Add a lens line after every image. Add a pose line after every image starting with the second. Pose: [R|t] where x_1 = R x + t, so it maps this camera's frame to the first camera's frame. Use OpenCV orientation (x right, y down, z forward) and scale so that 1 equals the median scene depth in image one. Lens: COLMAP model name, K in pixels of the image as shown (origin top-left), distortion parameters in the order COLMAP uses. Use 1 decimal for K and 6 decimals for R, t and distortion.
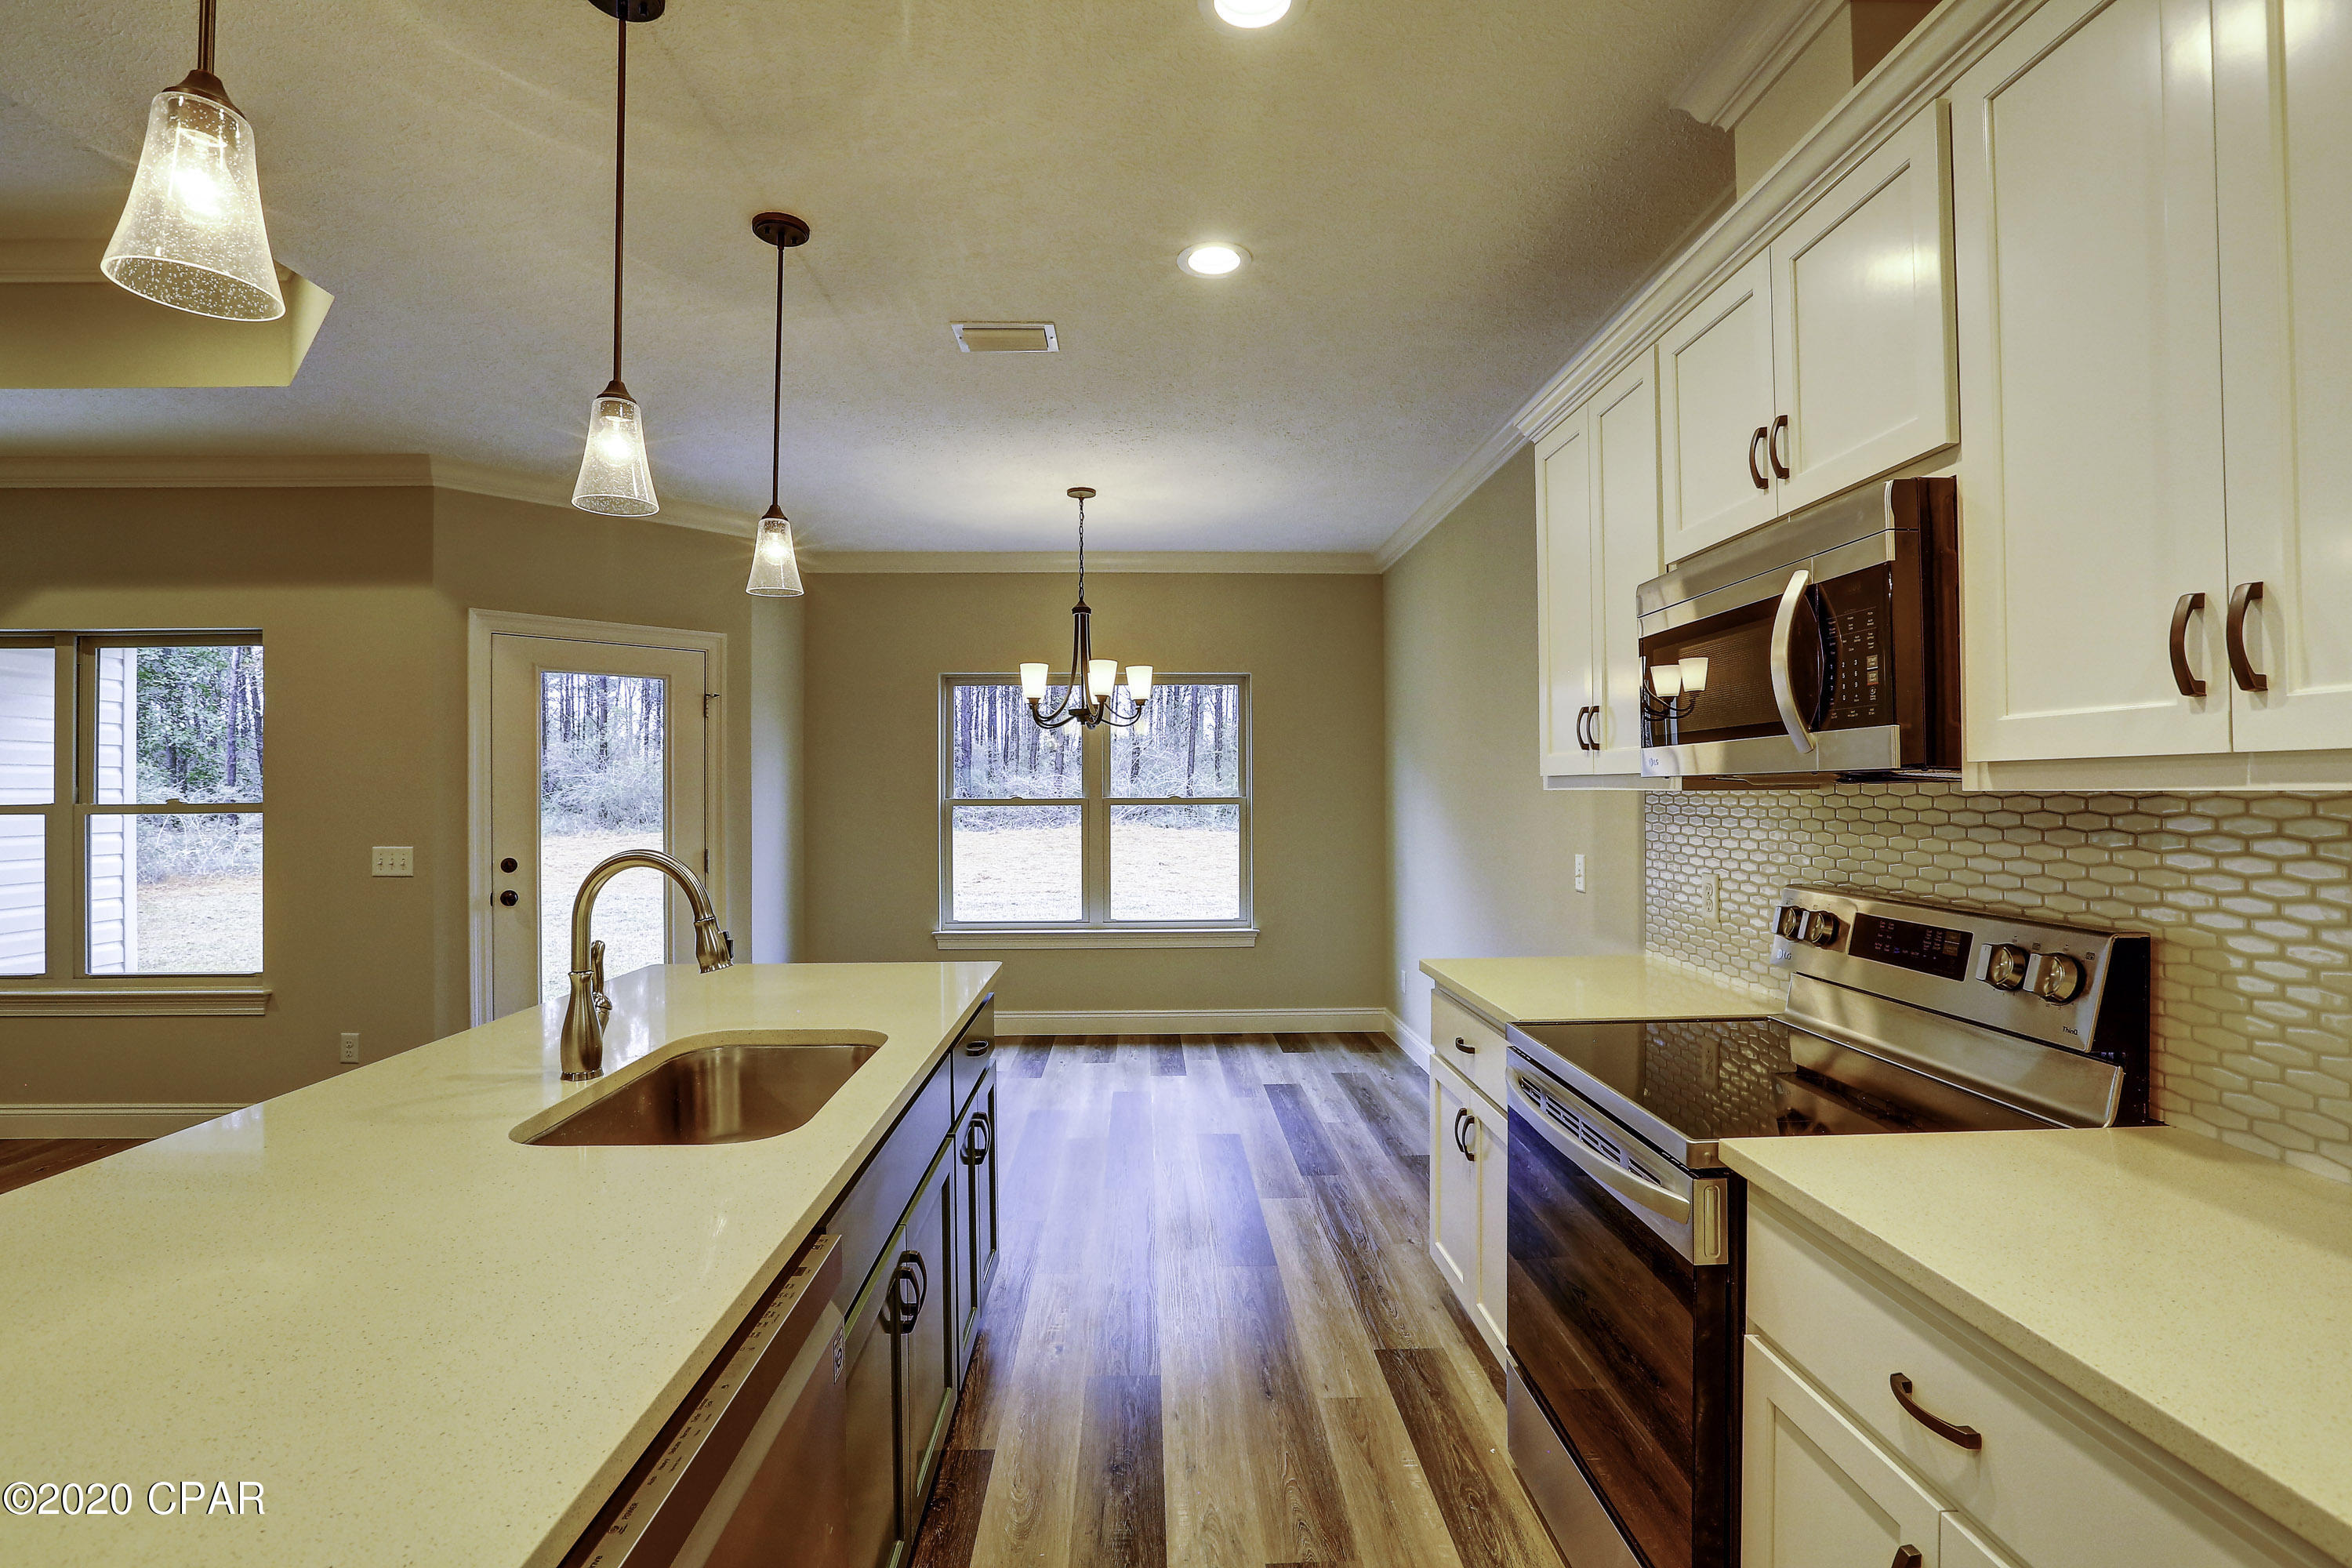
lens RADIAL K [[1076.7, 0, 1172.1], [0, 1076.7, 782.9], [0, 0, 1]] dist [-0.052102, 0.018346]
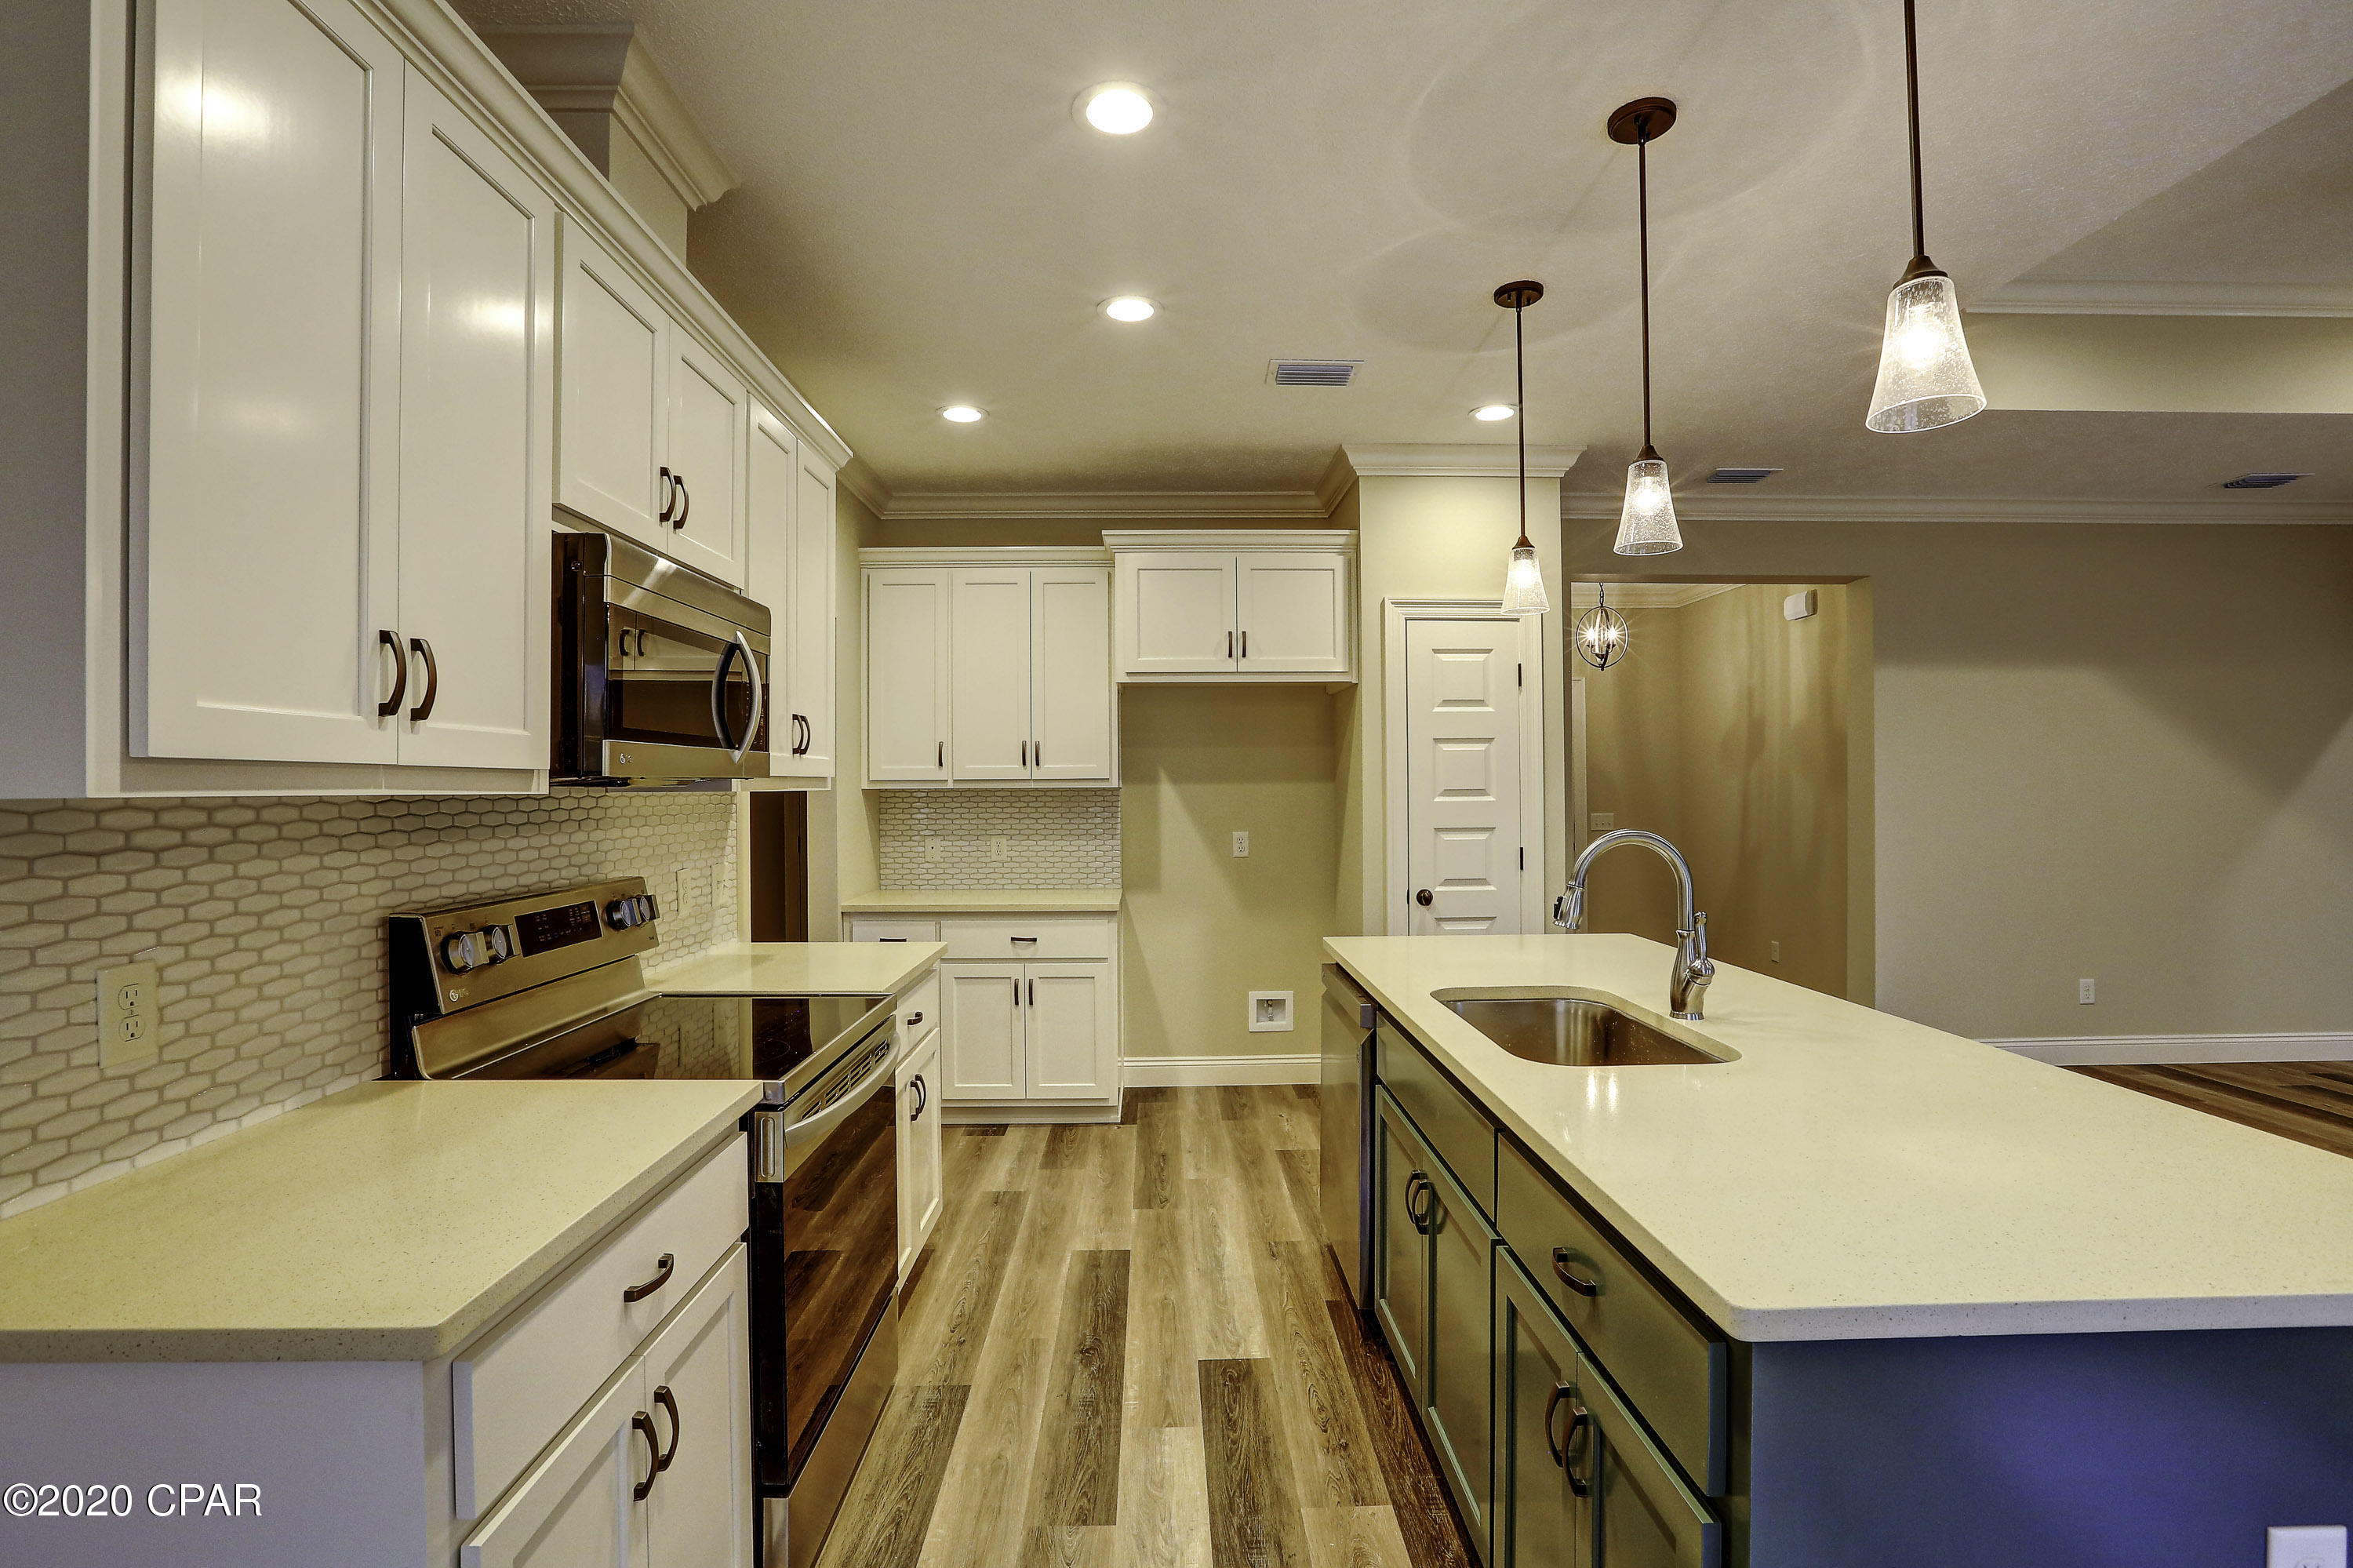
lens RADIAL K [[1077.2, 0, 1170.5], [0, 1077.2, 775.6], [0, 0, 1]] dist [-0.052102, 0.018346]
pose [[-0.999930, 0.010730, 0.005015, 0.008600], [0.010660, 0.999848, -0.013808, 0.003905], [-0.005163, -0.013754, -0.999892, 0.878906]]
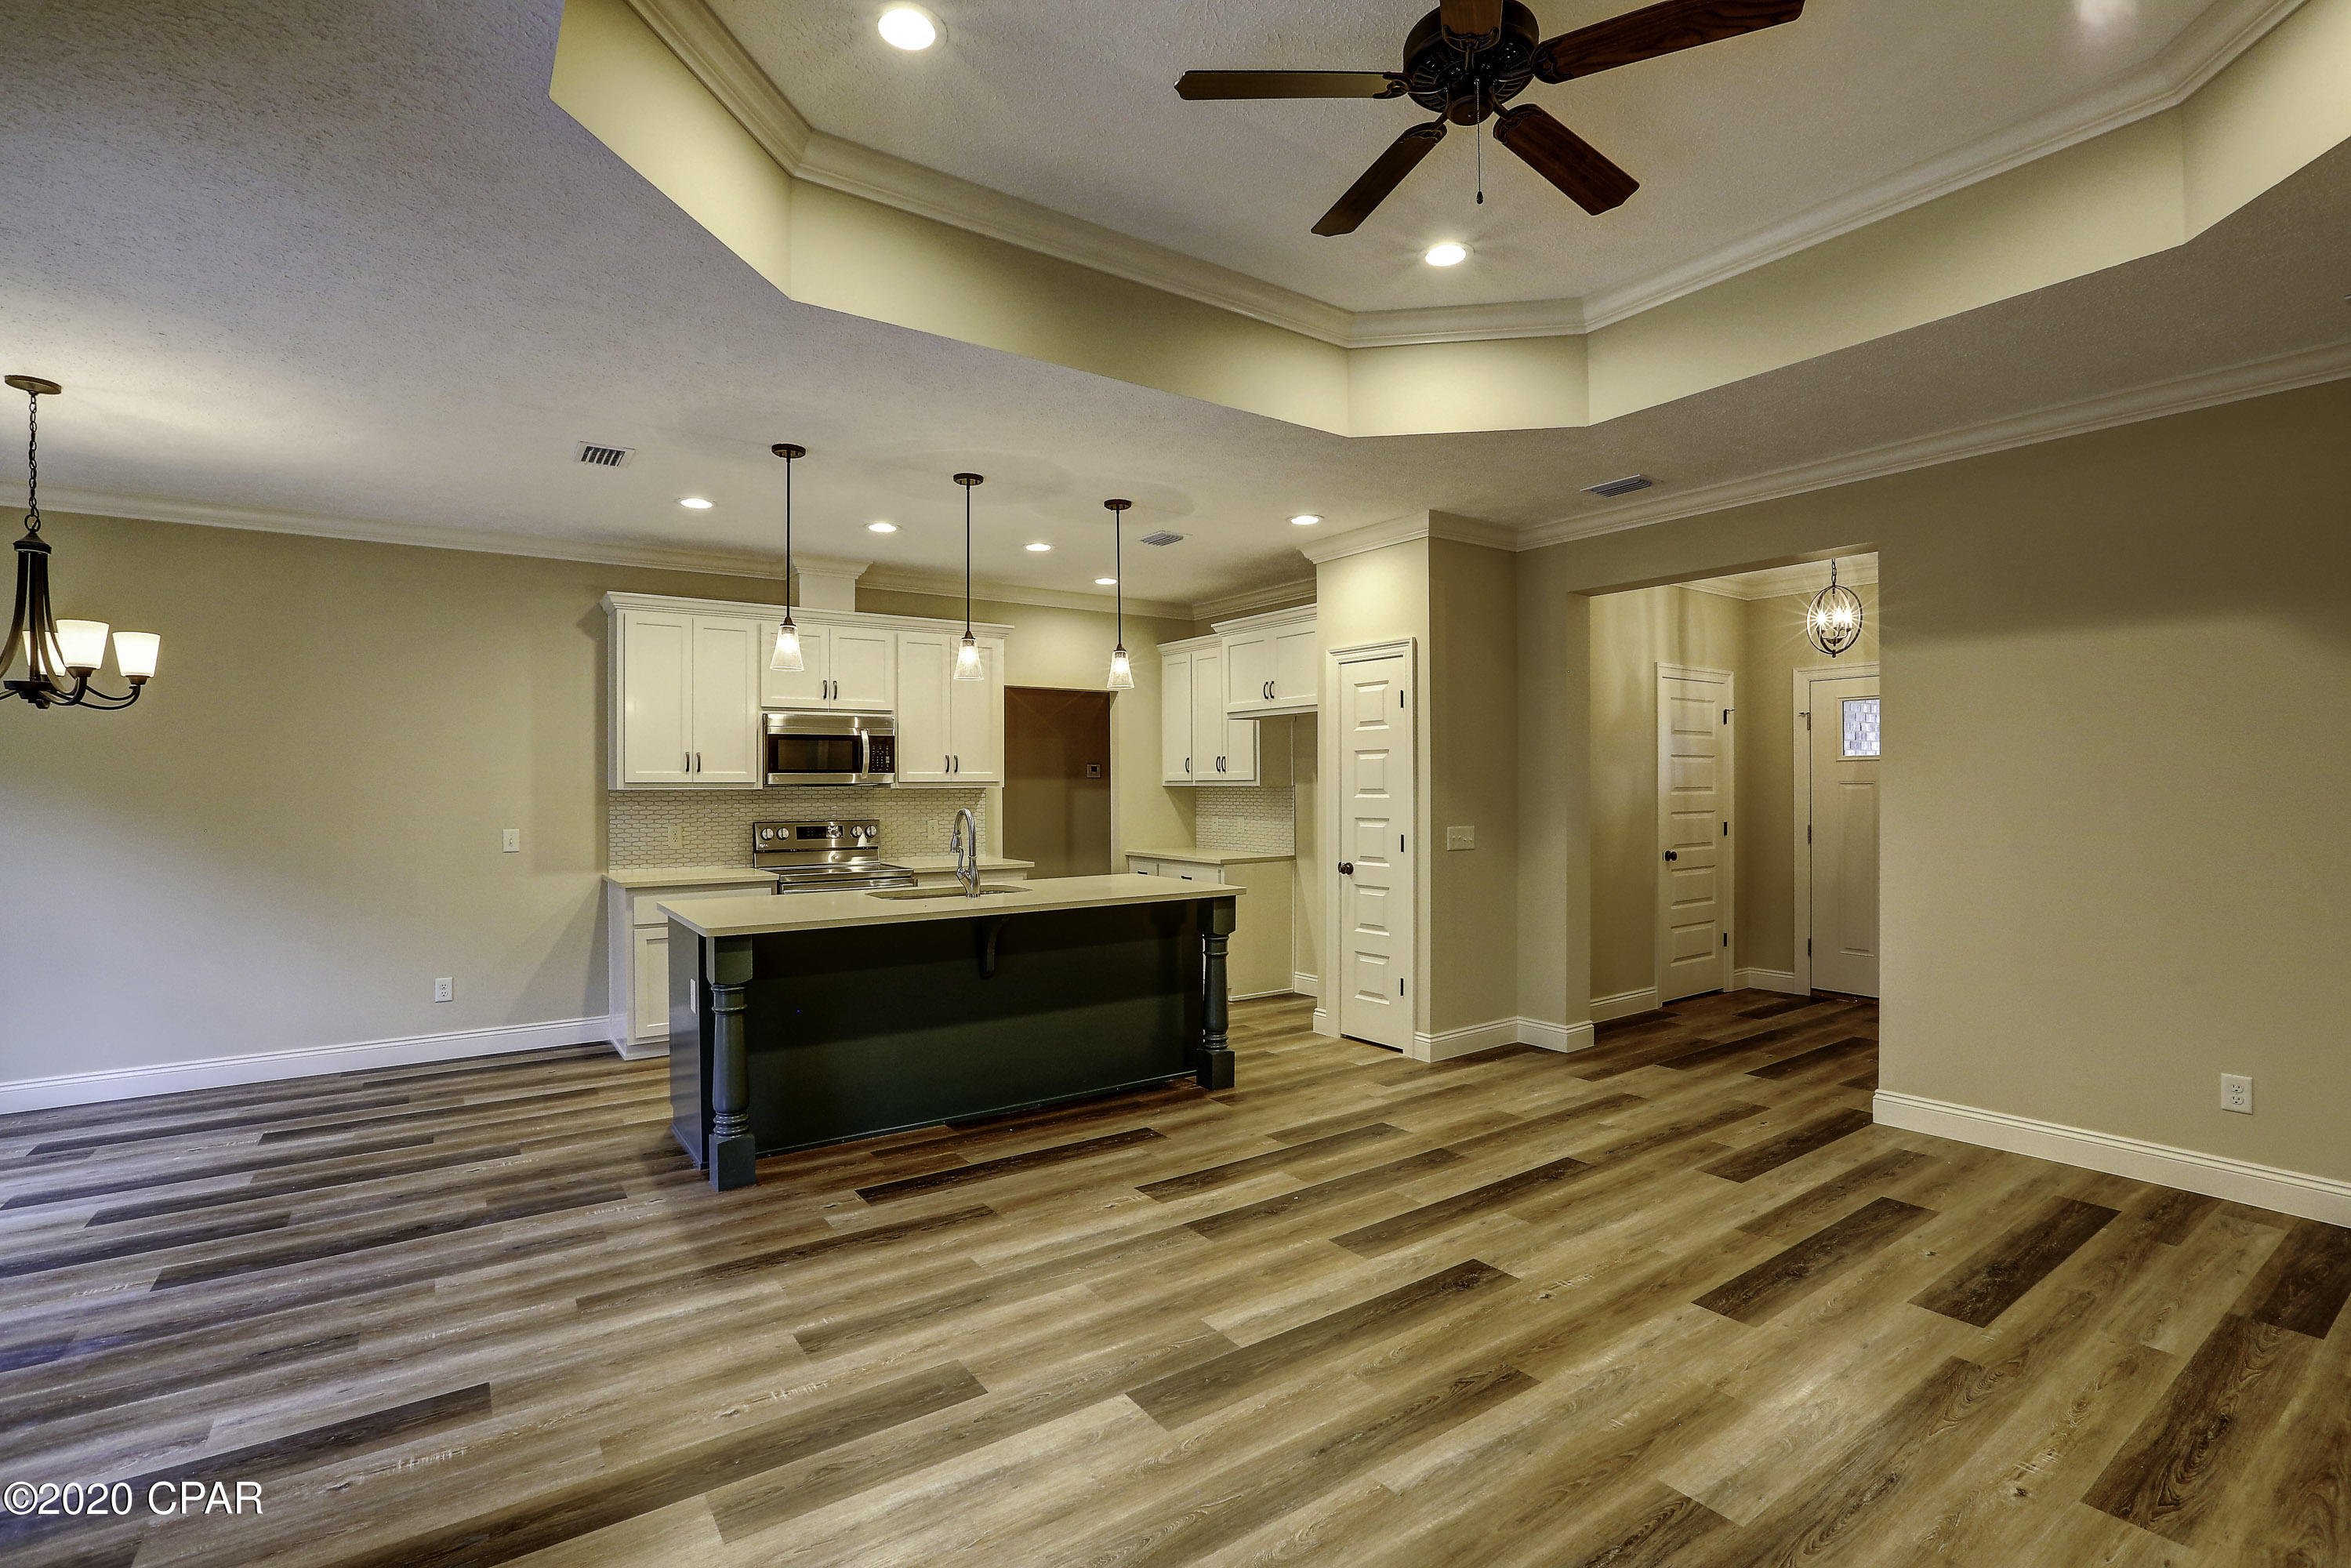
lens RADIAL K [[1076.3, 0, 1178.3], [0, 1076.3, 778.9], [0, 0, 1]] dist [-0.052102, 0.018346]
pose [[-0.555198, 0.011584, 0.831638, -1.201573], [0.002748, 0.999923, -0.012094, 0.009203], [-0.831714, -0.004430, -0.555187, 0.809849]]
